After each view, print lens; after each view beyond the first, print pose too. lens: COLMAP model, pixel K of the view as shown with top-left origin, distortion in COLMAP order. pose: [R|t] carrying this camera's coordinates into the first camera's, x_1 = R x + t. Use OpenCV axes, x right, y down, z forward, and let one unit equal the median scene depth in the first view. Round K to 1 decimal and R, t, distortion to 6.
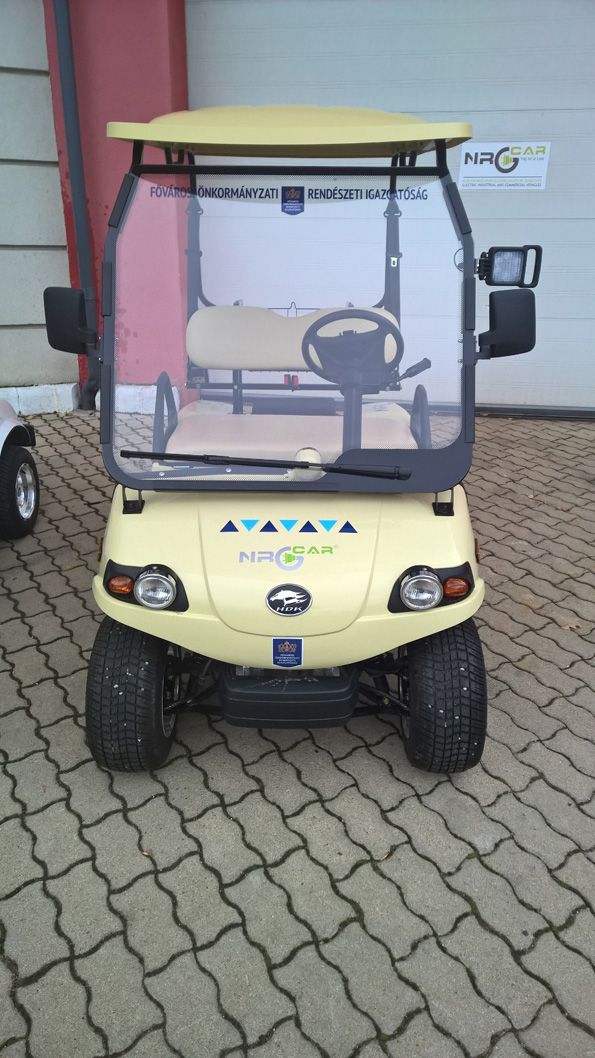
lens RADIAL K [[770.5, 0, 297.5], [0, 770.5, 529.0], [0, 0, 1]] dist [0.070882, -0.001511]
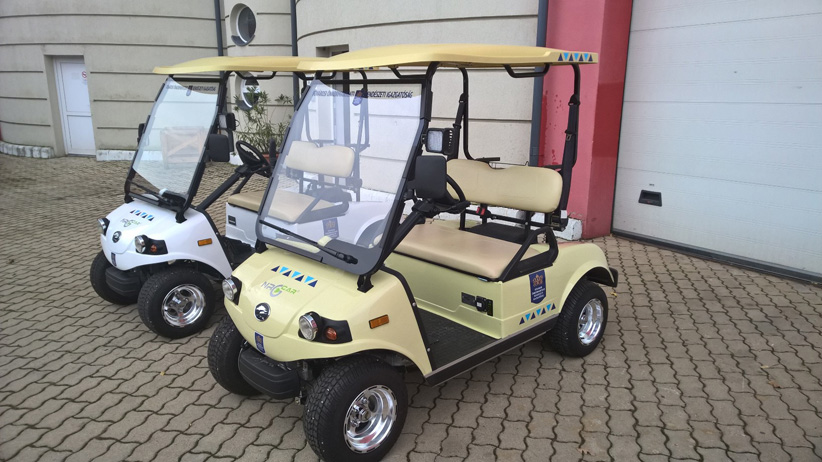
lens RADIAL K [[598.7, 0, 396.4], [0, 598.7, 226.6], [0, 0, 1]] dist [0.070882, -0.001511]
pose [[0.690036, 0.150781, -0.707895, 1.067363], [-0.267546, 0.961922, -0.055908, -0.093560], [0.672510, 0.227973, 0.704101, 0.177117]]
